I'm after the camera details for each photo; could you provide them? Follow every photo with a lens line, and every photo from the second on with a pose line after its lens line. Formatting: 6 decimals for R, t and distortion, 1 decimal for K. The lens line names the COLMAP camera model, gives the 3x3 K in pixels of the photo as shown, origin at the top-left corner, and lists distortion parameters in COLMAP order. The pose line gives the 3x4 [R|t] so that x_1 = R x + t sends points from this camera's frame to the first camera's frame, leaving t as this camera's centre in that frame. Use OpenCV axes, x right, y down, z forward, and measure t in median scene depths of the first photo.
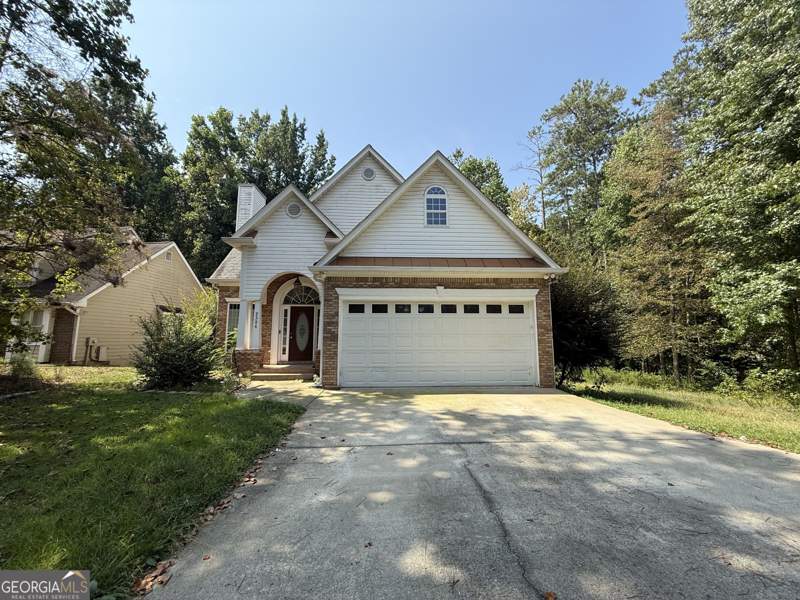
lens RADIAL K [[319.4, 0, 398.4], [0, 319.4, 300.1], [0, 0, 1]] dist [0.000470, 0.000170]
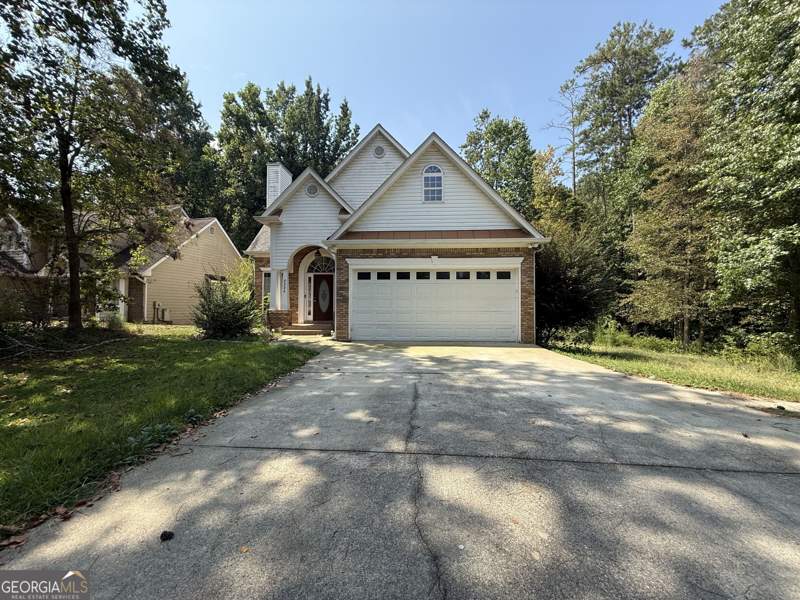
lens RADIAL K [[319.4, 0, 398.4], [0, 319.4, 300.1], [0, 0, 1]] dist [0.000470, 0.000170]
pose [[0.994730, 0.001122, -0.102521, 0.101385], [0.009302, 0.994829, 0.101137, -0.002131], [0.102105, -0.101557, 0.989576, -0.146334]]
